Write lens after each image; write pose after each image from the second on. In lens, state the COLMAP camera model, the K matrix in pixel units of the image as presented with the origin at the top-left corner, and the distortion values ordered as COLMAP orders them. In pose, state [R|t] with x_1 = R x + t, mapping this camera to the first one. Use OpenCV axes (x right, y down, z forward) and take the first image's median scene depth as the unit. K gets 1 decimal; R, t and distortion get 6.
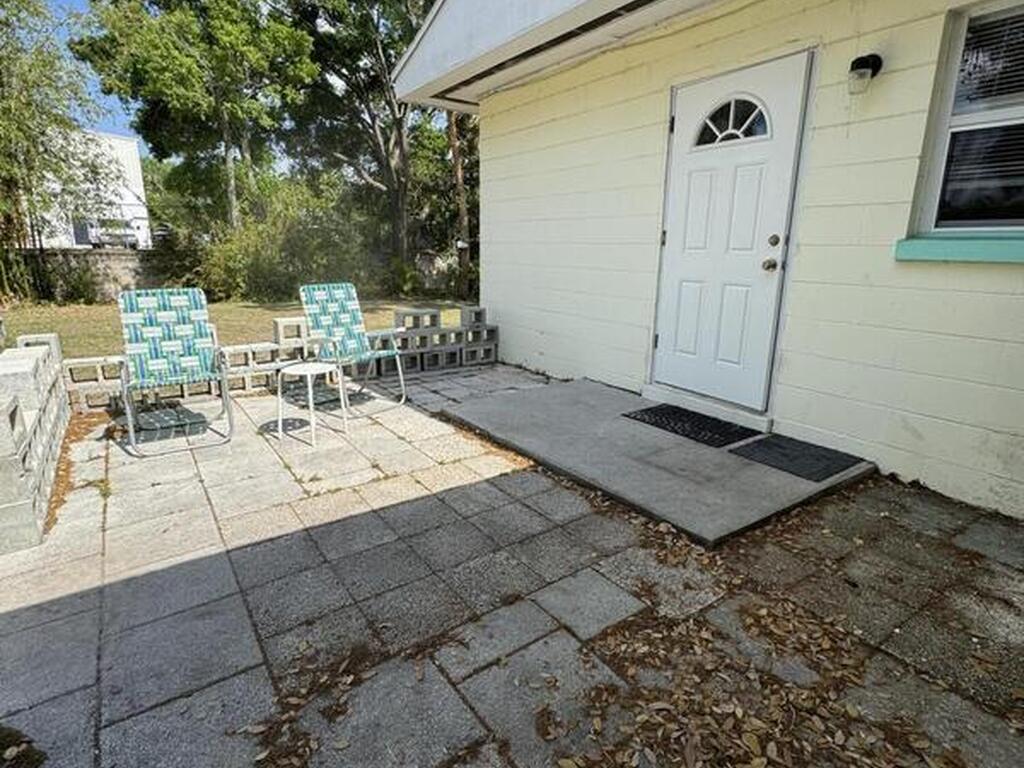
lens RADIAL K [[546.0, 0, 517.0], [0, 546.0, 379.8], [0, 0, 1]] dist [-0.002757, 0.001715]
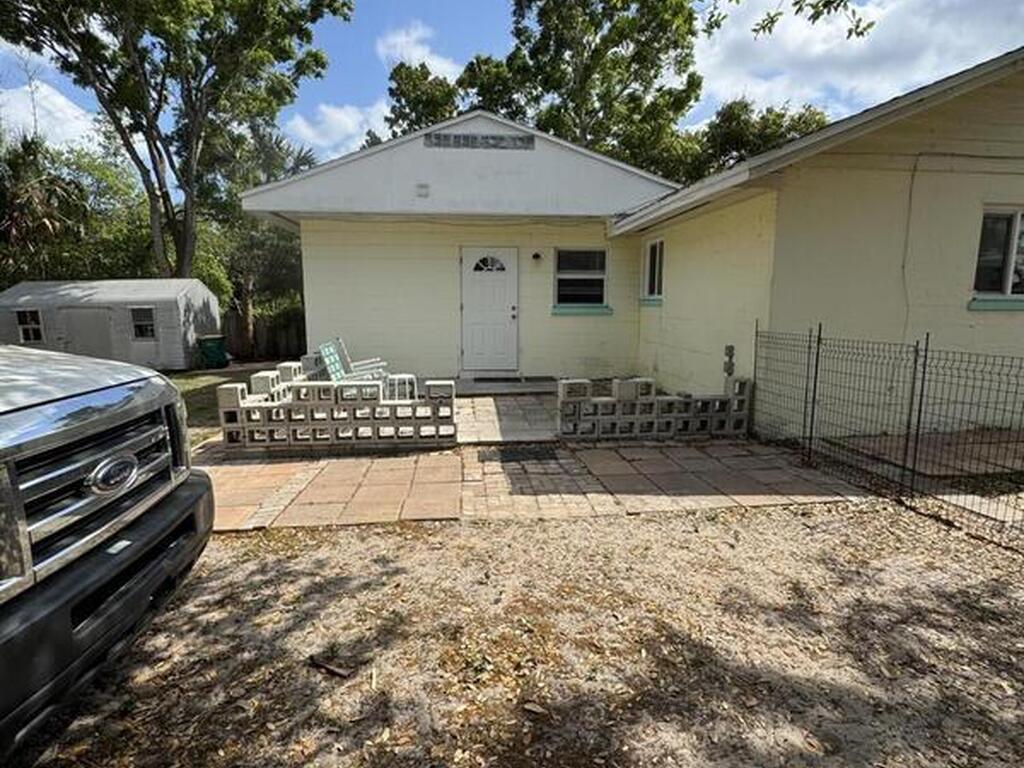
lens RADIAL K [[546.0, 0, 517.0], [0, 546.0, 379.8], [0, 0, 1]] dist [-0.002757, 0.001715]
pose [[0.493367, -0.136445, 0.859053, -1.914357], [0.211451, 0.976807, 0.033709, 0.014809], [-0.843728, 0.165017, 0.510776, -0.382103]]
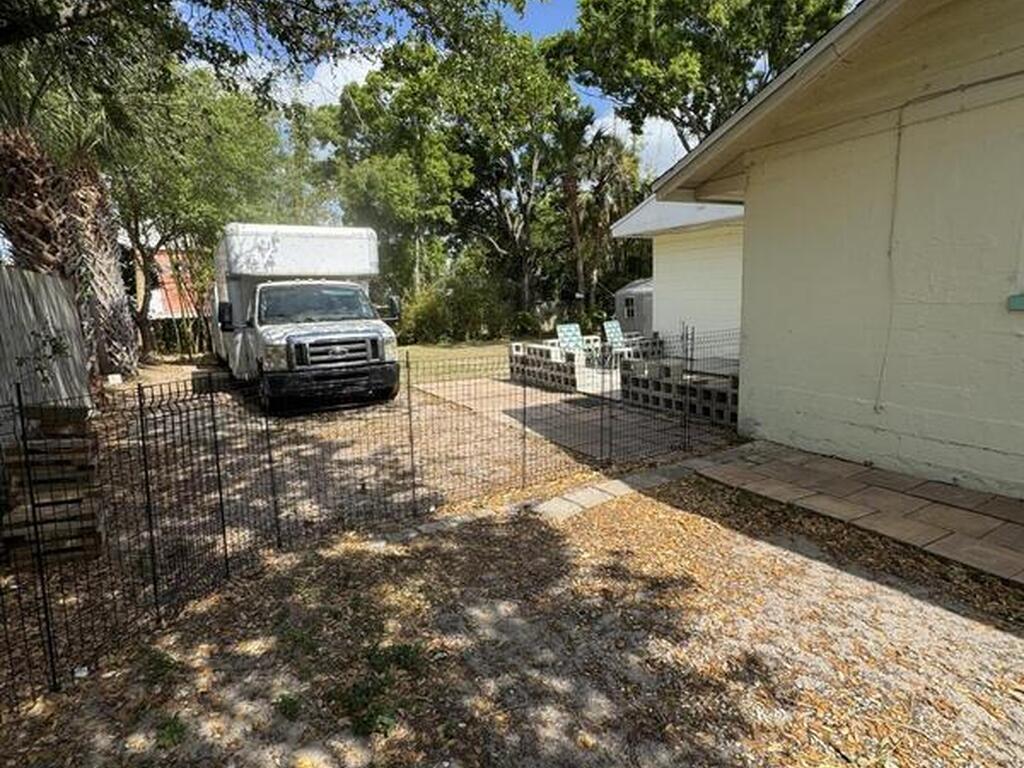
lens RADIAL K [[546.0, 0, 517.0], [0, 546.0, 379.8], [0, 0, 1]] dist [-0.002757, 0.001715]
pose [[0.992216, -0.031685, -0.120428, -0.597595], [0.022118, 0.996552, -0.079962, 0.363144], [0.122547, 0.076676, 0.989496, -1.937153]]
